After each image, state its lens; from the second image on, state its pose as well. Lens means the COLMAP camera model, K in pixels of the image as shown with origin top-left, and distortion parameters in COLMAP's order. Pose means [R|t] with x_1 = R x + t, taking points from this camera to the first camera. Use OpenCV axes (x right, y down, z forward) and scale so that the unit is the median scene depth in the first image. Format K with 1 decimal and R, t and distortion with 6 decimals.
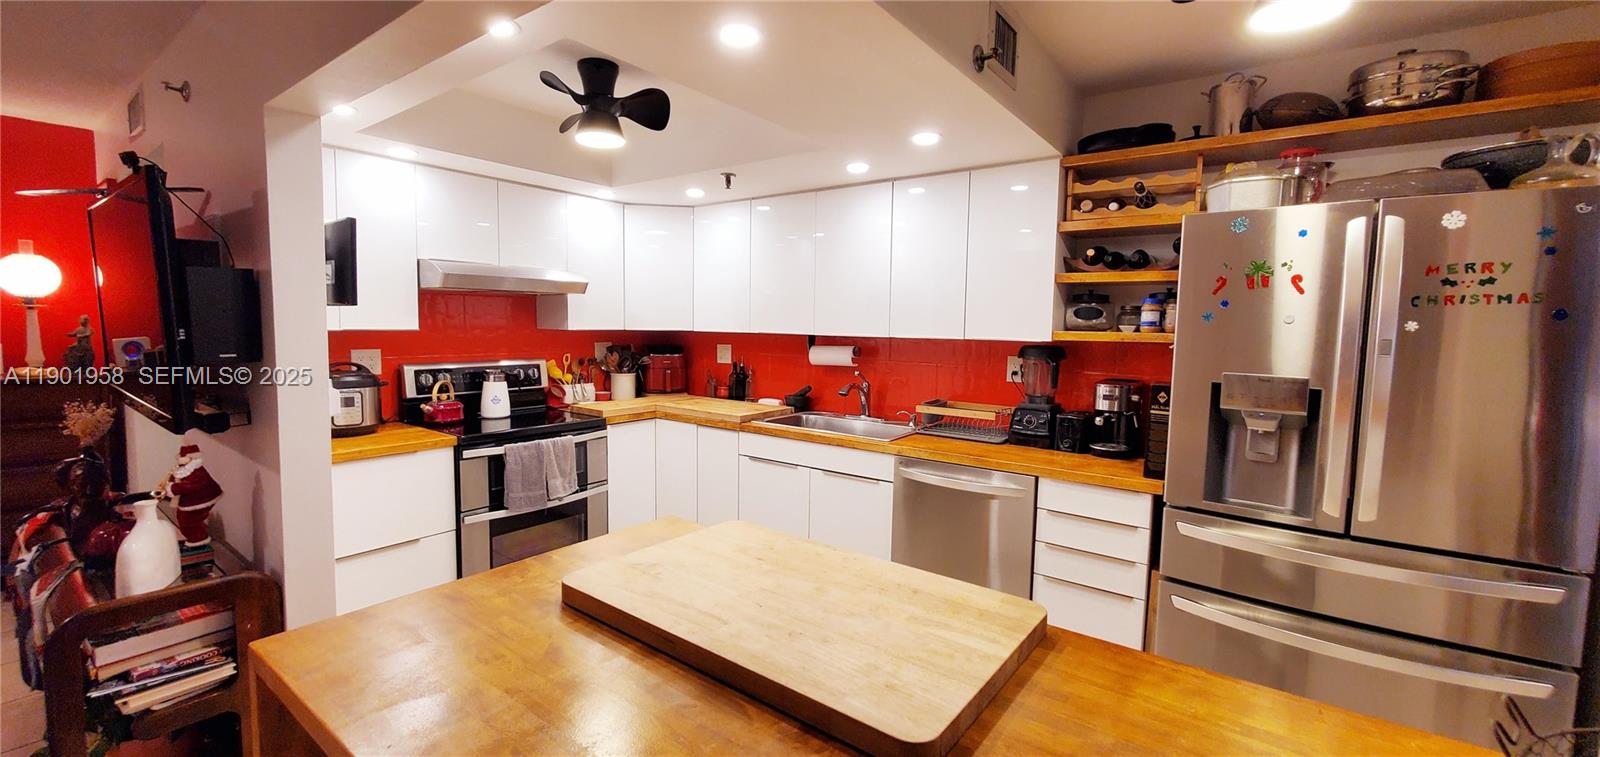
lens RADIAL K [[636.2, 0, 798.3], [0, 636.2, 374.6], [0, 0, 1]] dist [-0.002058, -0.000412]
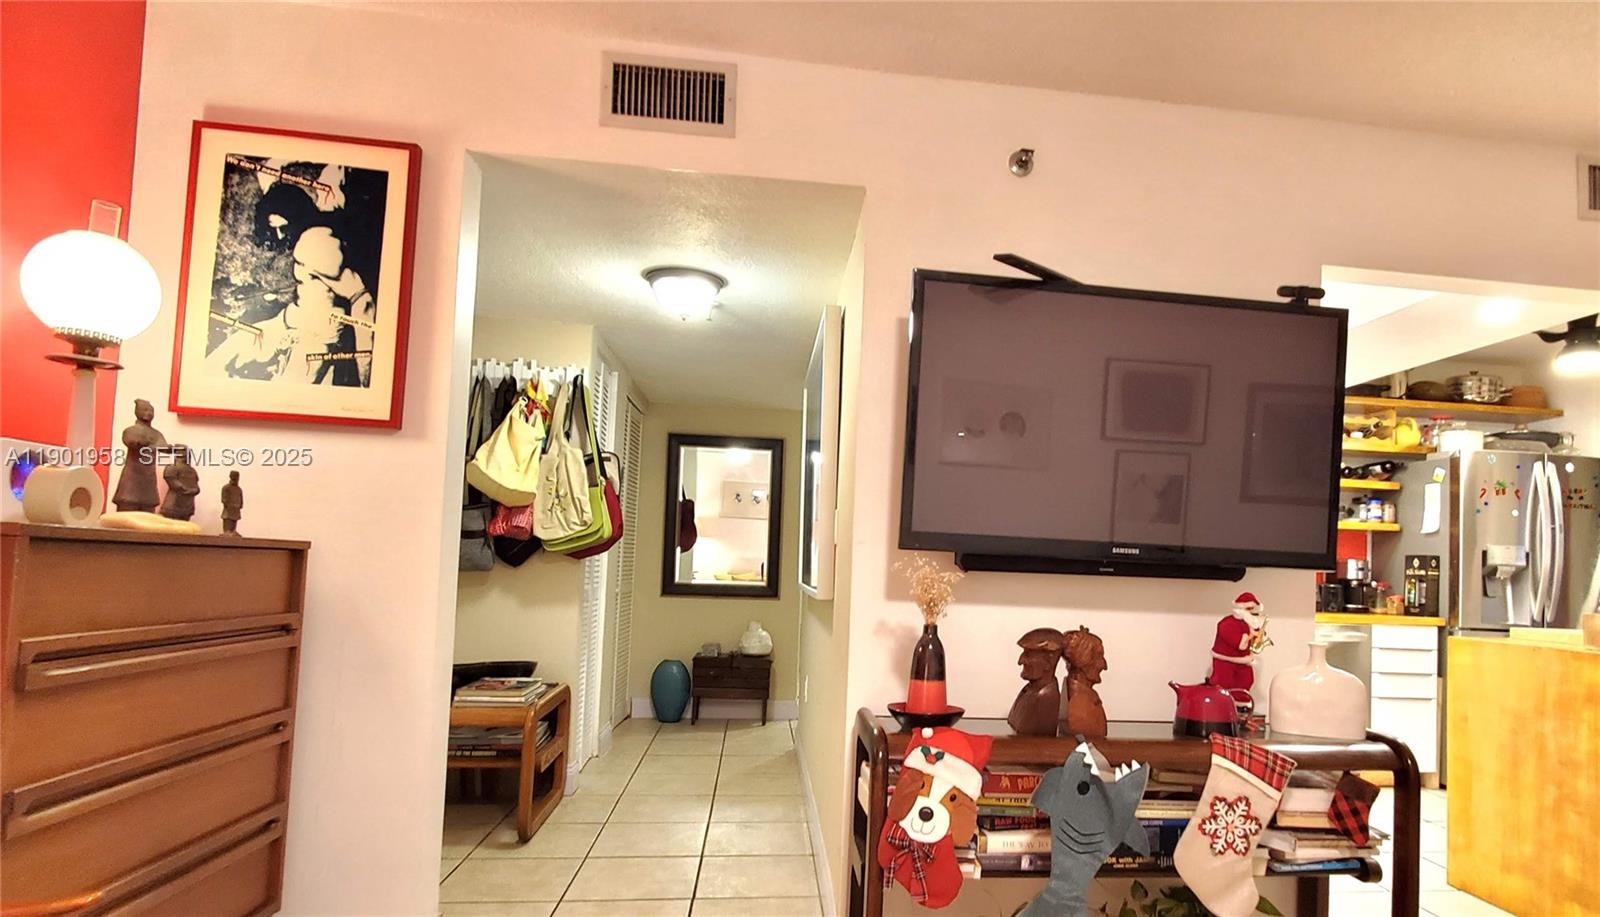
lens RADIAL K [[918.3, 0, 888.3], [0, 918.3, 515.0], [0, 0, 1]] dist [0.003904, 0.000640]
pose [[0.702543, 0.047582, 0.710049, -1.807379], [0.033533, 0.994441, -0.099818, 0.091242], [-0.710851, 0.093936, 0.697042, 0.343225]]
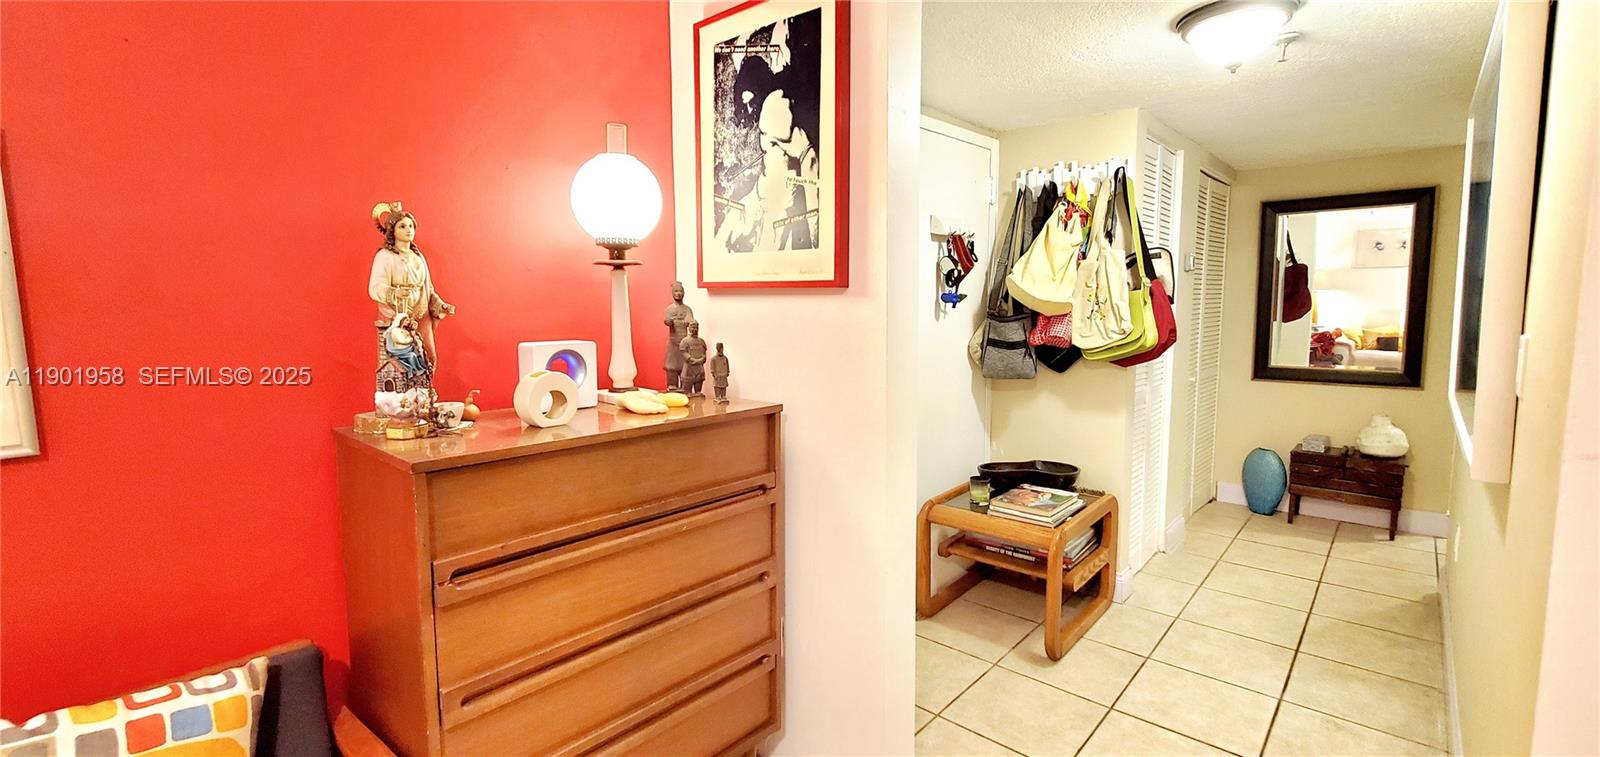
lens RADIAL K [[679.2, 0, 803.9], [0, 679.2, 371.1], [0, 0, 1]] dist [0.002028, -0.000337]
pose [[0.995988, -0.022301, -0.086664, -1.452917], [0.024726, 0.999329, 0.027008, -0.055795], [0.086004, -0.029043, 0.995871, 0.709494]]
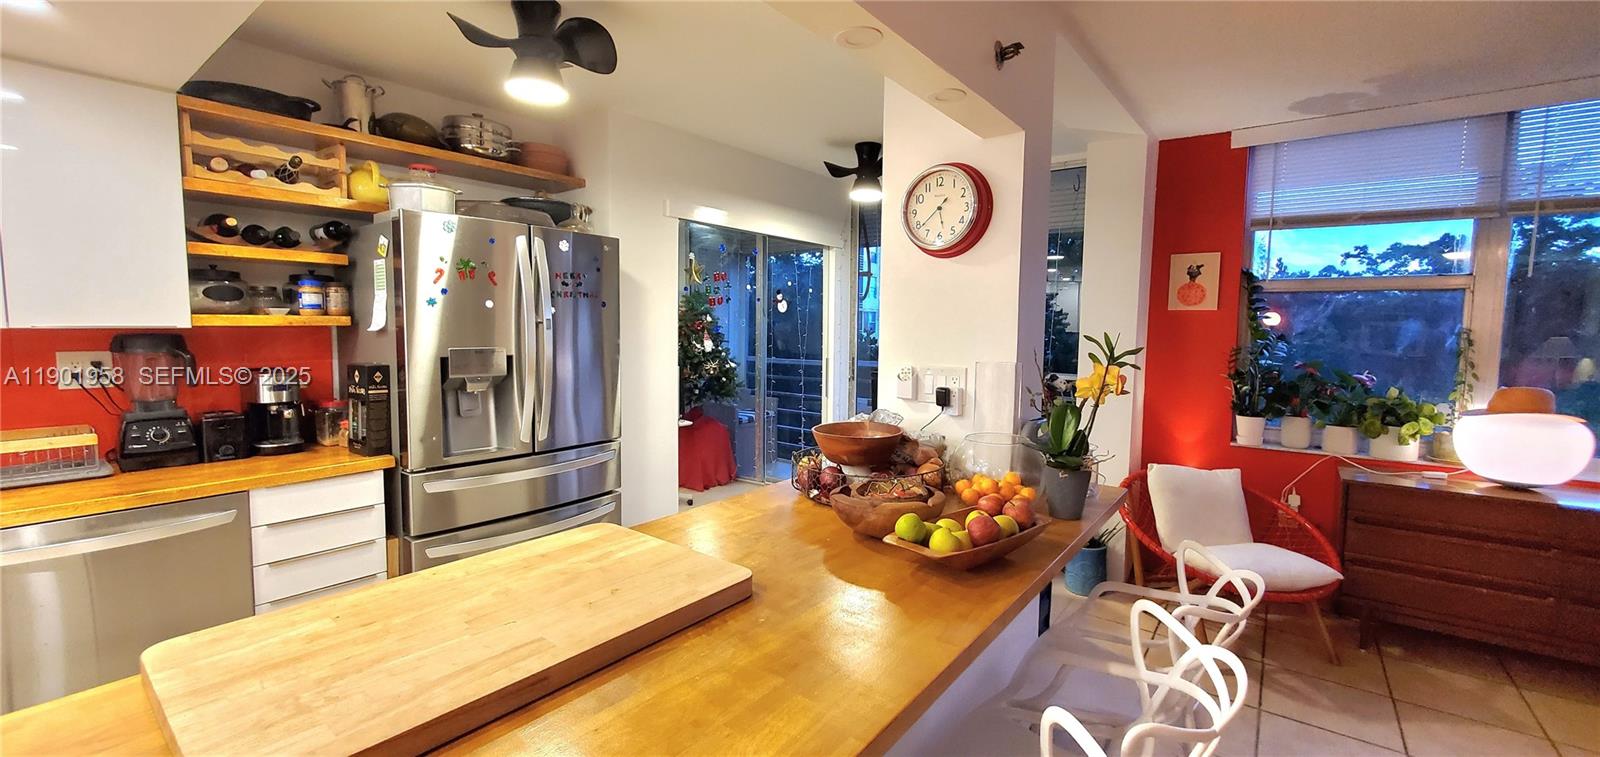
lens RADIAL K [[636.2, 0, 800.1], [0, 636.2, 372.5], [0, 0, 1]] dist [-0.002058, -0.000412]
pose [[0.011036, -0.096797, 0.995243, -0.433176], [0.069189, 0.992992, 0.095811, -0.022415], [-0.997543, 0.067803, 0.017656, 0.259590]]
